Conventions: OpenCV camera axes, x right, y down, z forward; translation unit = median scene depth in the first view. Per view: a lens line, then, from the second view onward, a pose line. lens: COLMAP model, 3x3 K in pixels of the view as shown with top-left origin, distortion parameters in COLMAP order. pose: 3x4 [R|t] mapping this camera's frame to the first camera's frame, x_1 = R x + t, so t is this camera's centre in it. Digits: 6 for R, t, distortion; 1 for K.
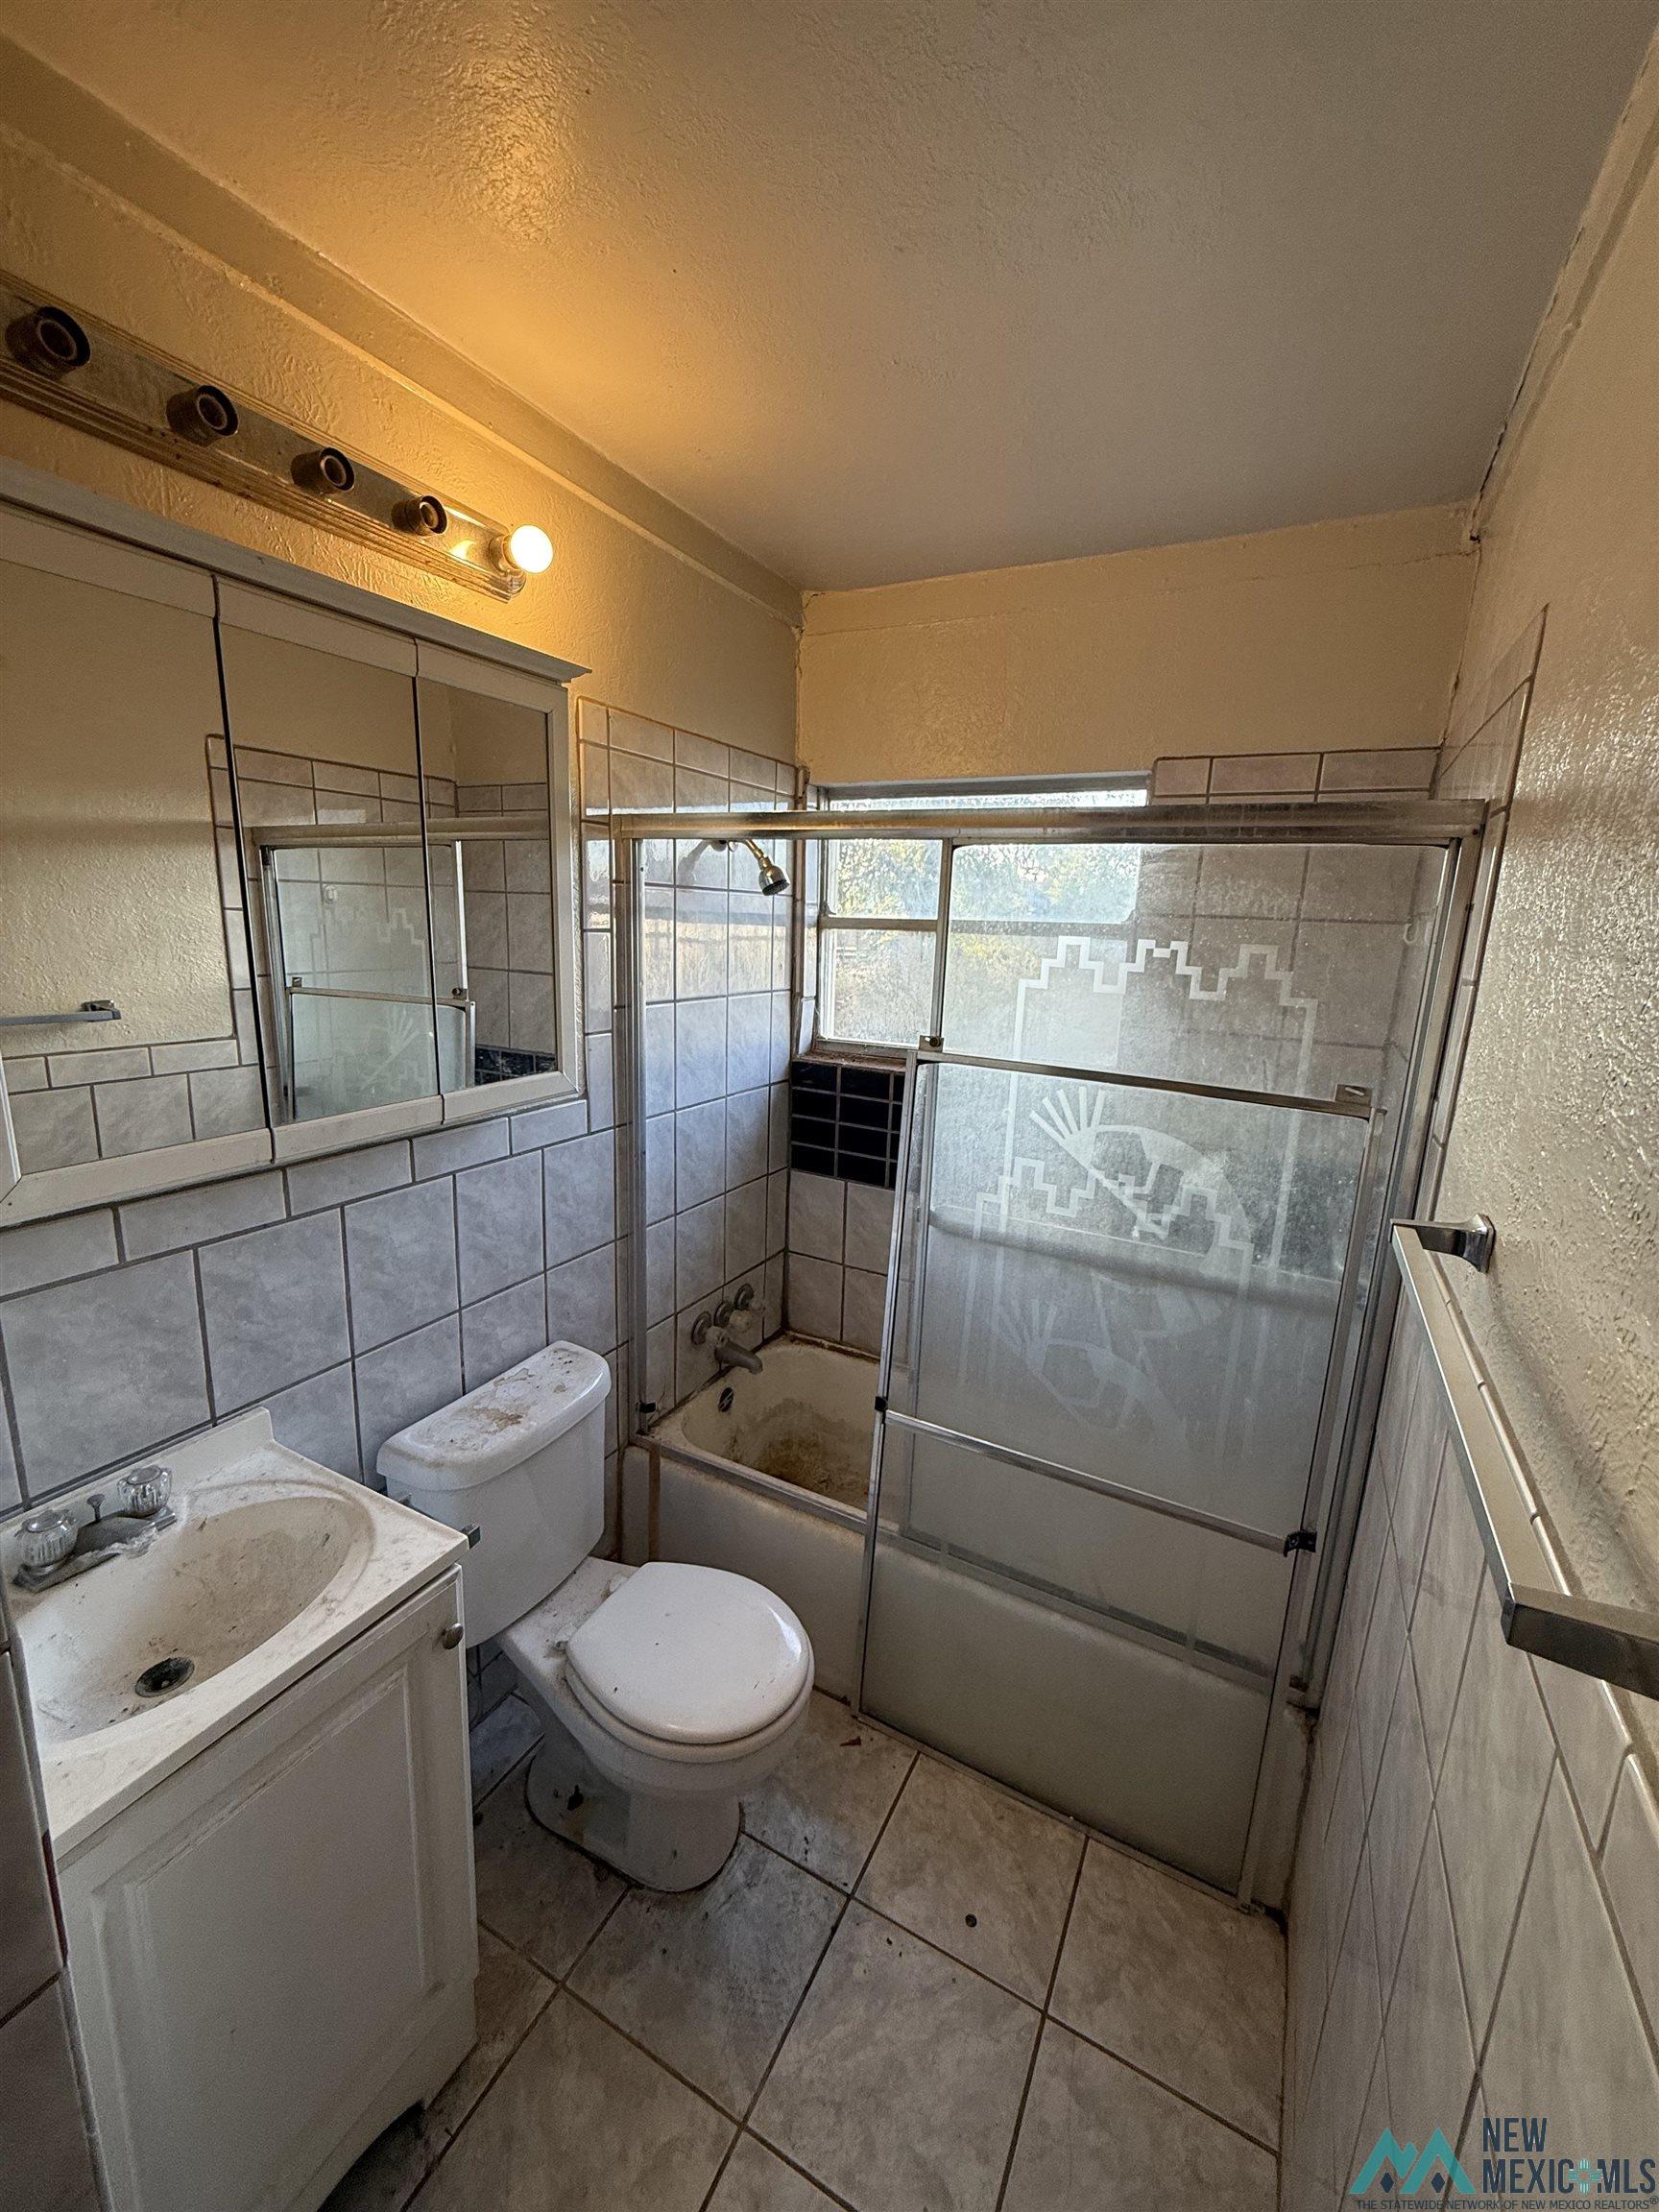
lens RADIAL K [[884.5, 0, 830.0], [0, 884.5, 1096.5], [0, 0, 1]] dist [0.001507, 0.000085]
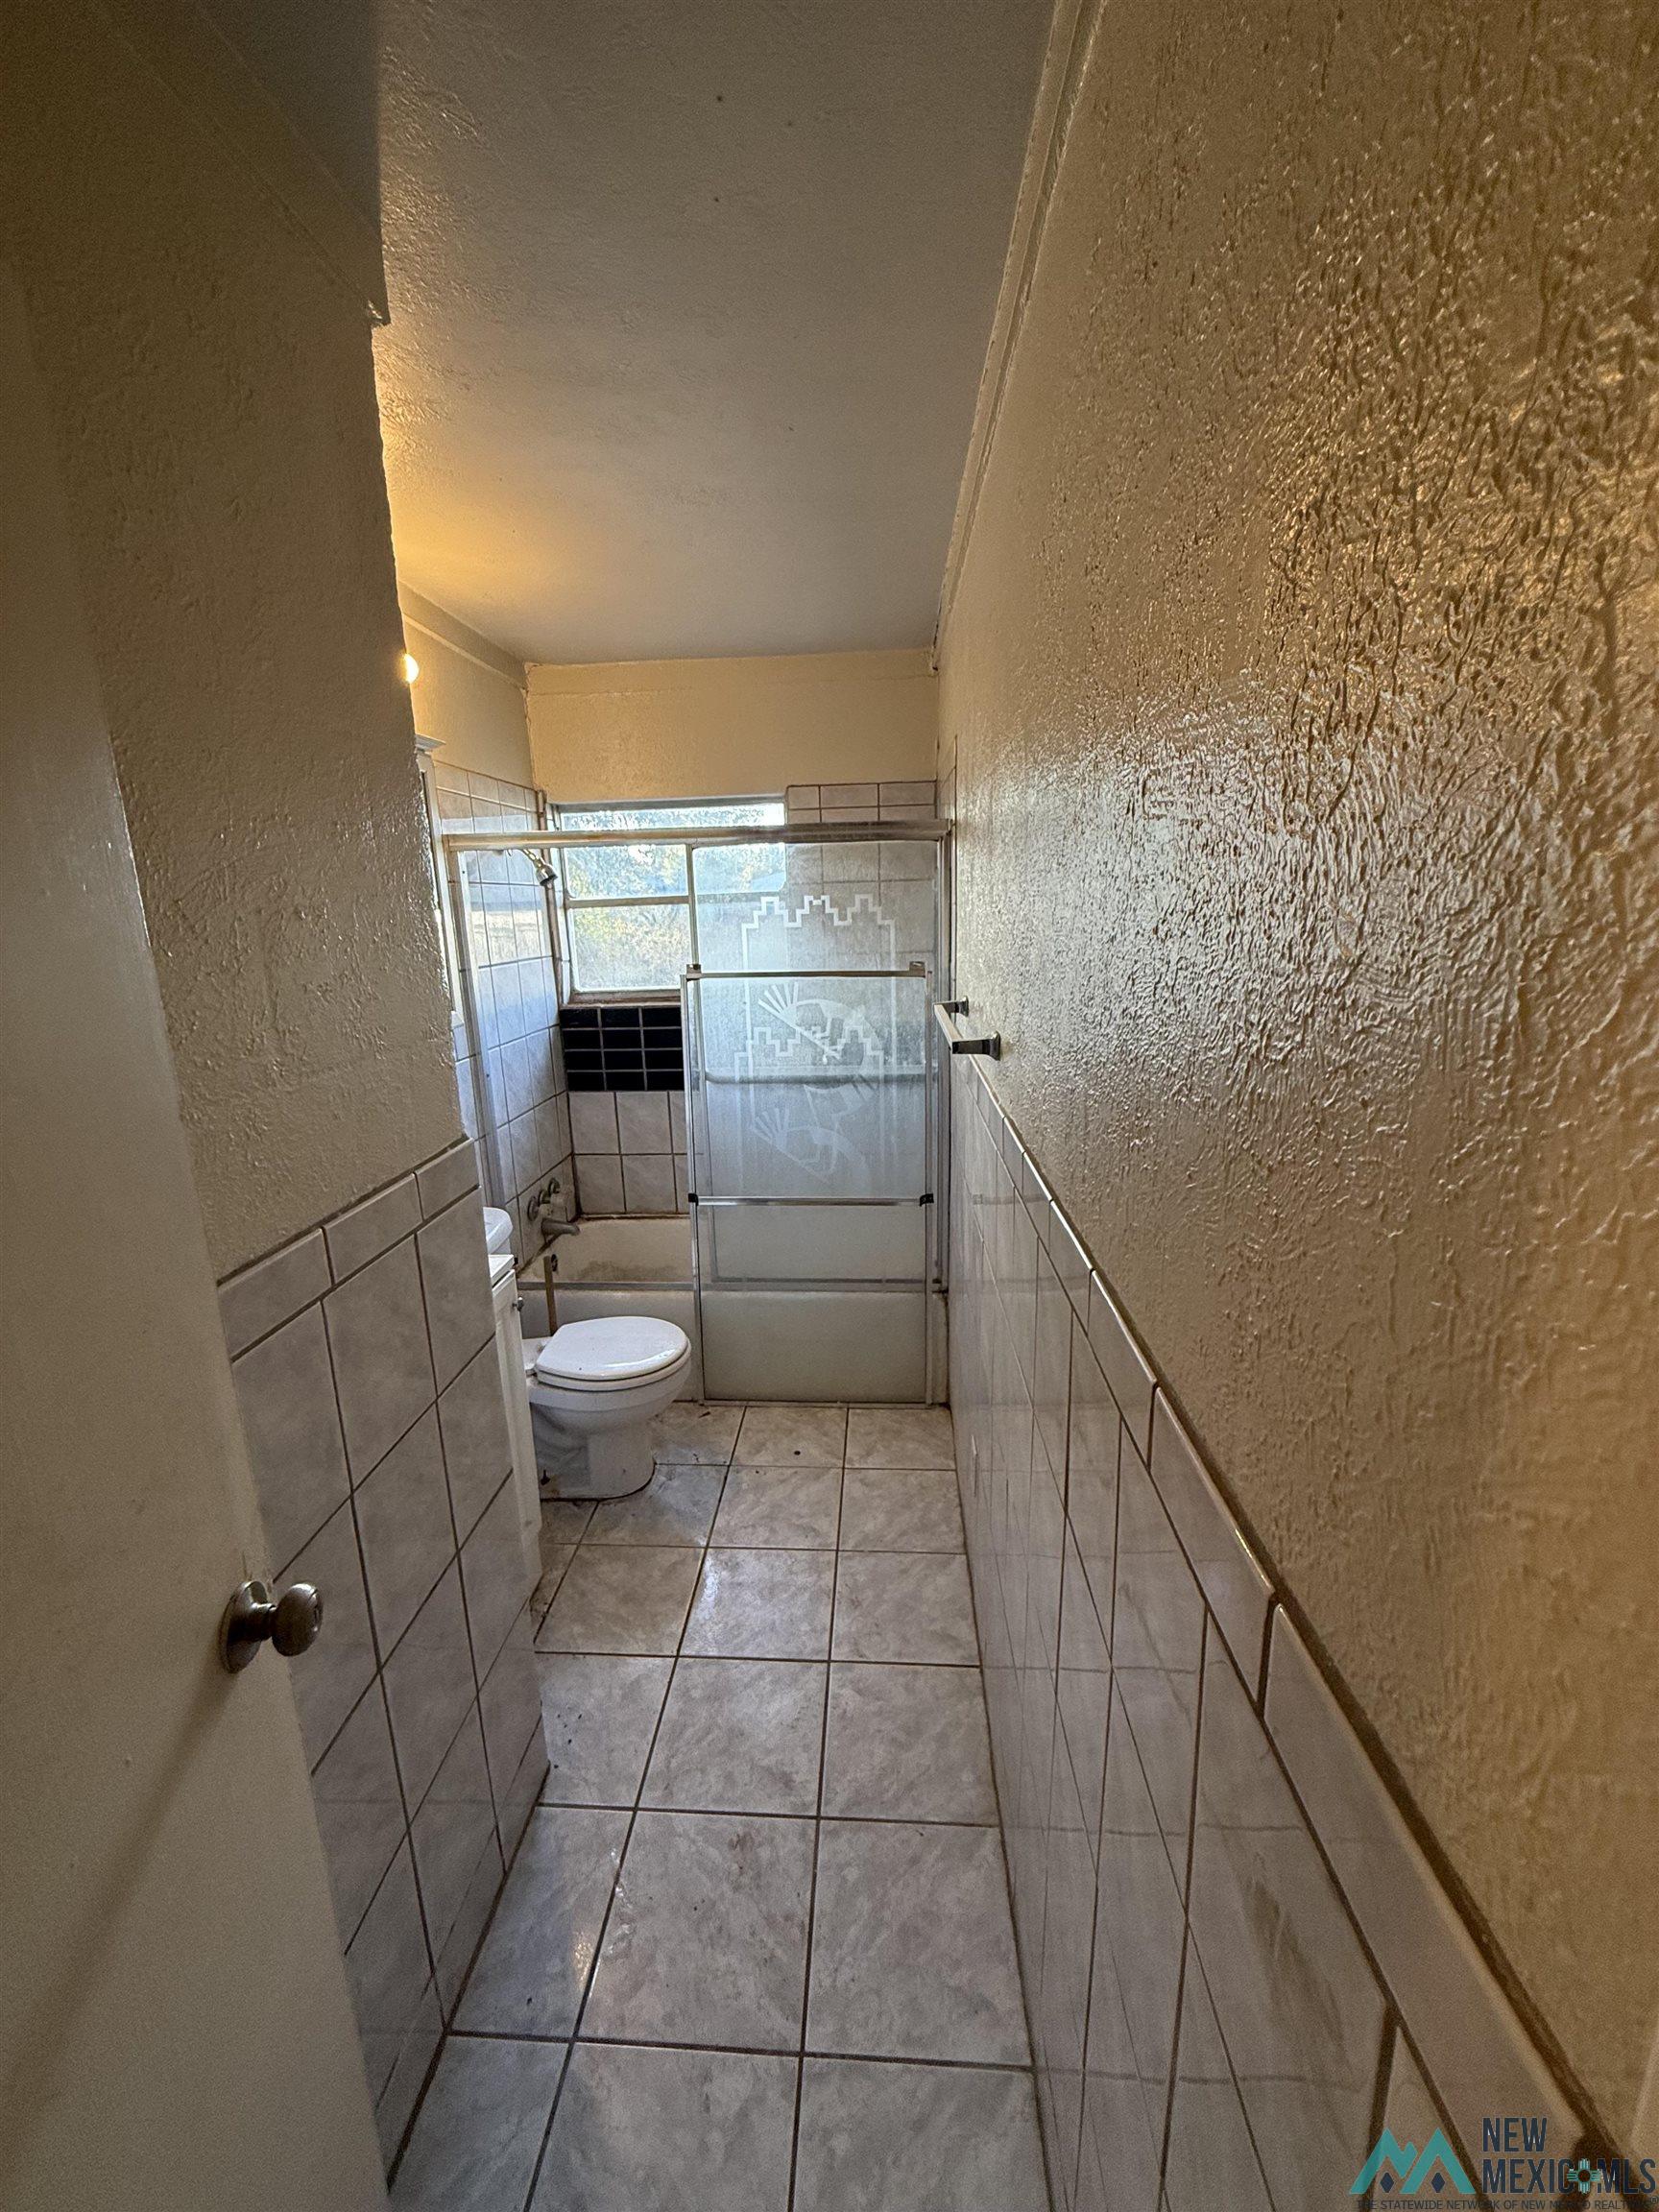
lens RADIAL K [[884.5, 0, 830.0], [0, 884.5, 1096.5], [0, 0, 1]] dist [0.001507, 0.000085]
pose [[0.908975, -0.153551, 0.387538, -0.352704], [0.145994, 0.988068, 0.049063, 0.141272], [-0.390448, 0.011981, 0.920547, -0.658920]]
